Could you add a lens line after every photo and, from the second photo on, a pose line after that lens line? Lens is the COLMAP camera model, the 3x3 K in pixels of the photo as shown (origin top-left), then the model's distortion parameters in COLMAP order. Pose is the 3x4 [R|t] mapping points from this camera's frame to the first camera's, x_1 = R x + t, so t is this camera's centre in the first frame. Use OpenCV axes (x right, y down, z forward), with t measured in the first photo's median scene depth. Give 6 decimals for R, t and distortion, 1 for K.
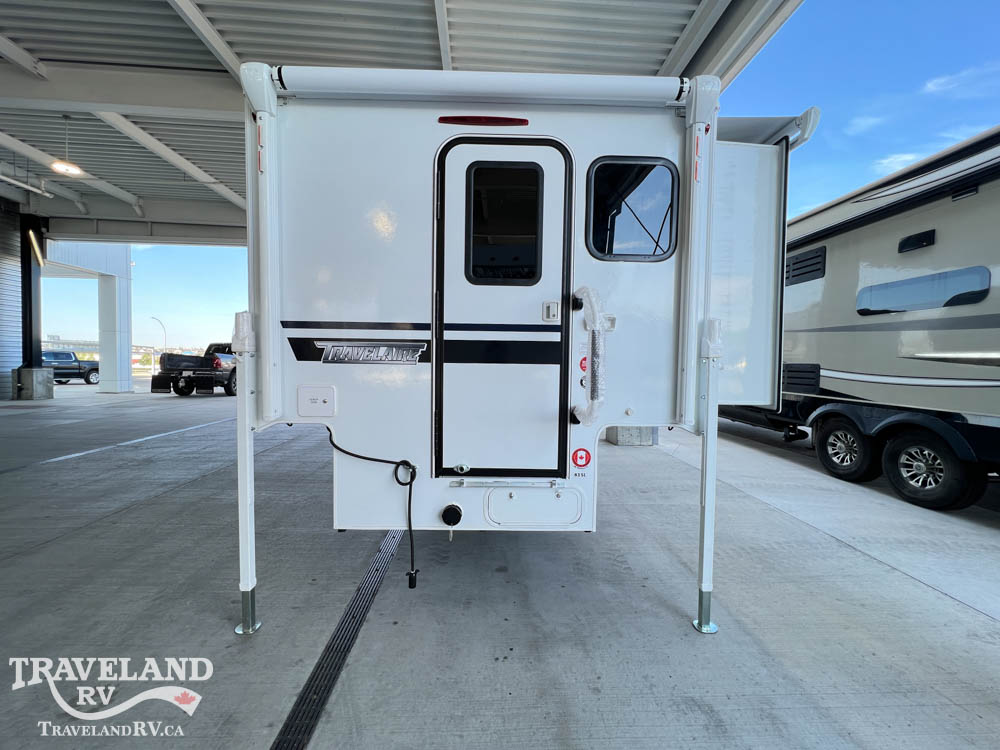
lens RADIAL K [[398.8, 0, 498.3], [0, 398.8, 373.5], [0, 0, 1]] dist [-0.001305, 0.000736]
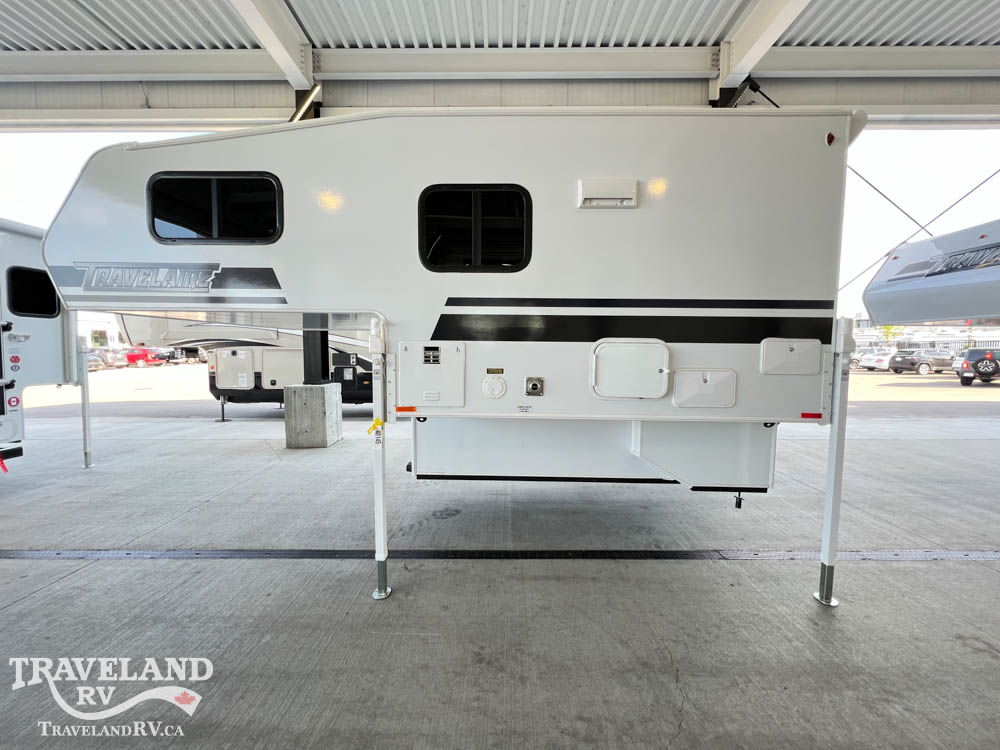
lens RADIAL K [[398.8, 0, 498.3], [0, 398.8, 373.5], [0, 0, 1]] dist [-0.001305, 0.000736]
pose [[0.045651, -0.074765, 0.996156, -1.718949], [0.032455, 0.996780, 0.073324, -0.103791], [-0.998430, 0.028983, 0.047930, 1.829232]]
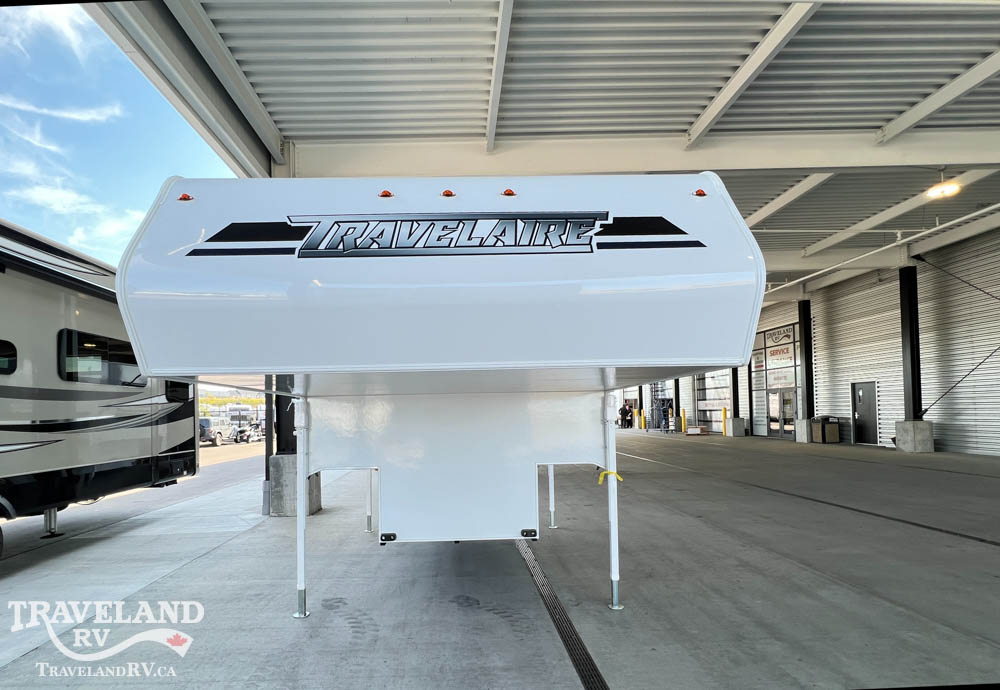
lens RADIAL K [[484.0, 0, 473.7], [0, 484.0, 405.5], [0, 0, 1]] dist [-0.000119, 0.000414]
pose [[-0.999969, 0.006272, -0.004818, -0.118726], [0.006196, 0.999856, 0.015799, -0.180034], [0.004916, 0.015768, -0.999864, 4.004068]]
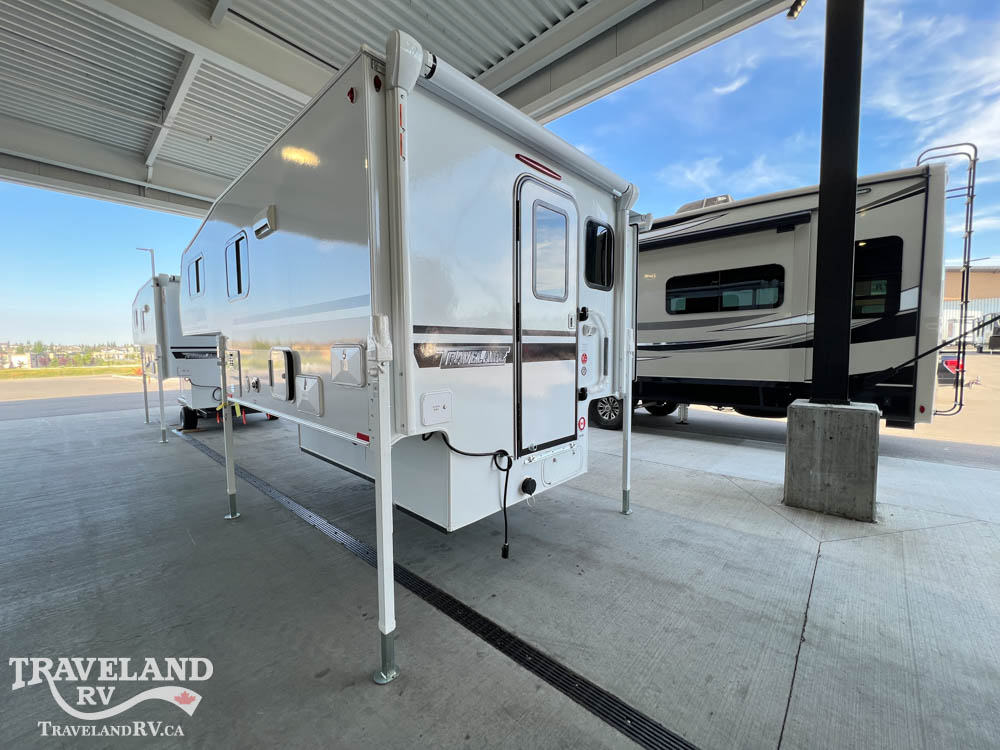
lens RADIAL K [[398.8, 0, 498.3], [0, 398.8, 373.5], [0, 0, 1]] dist [-0.001305, 0.000736]
pose [[0.699990, -0.068460, 0.710864, -1.026201], [0.046130, 0.997650, 0.050654, -0.056756], [-0.712661, -0.002665, 0.701503, 0.207552]]
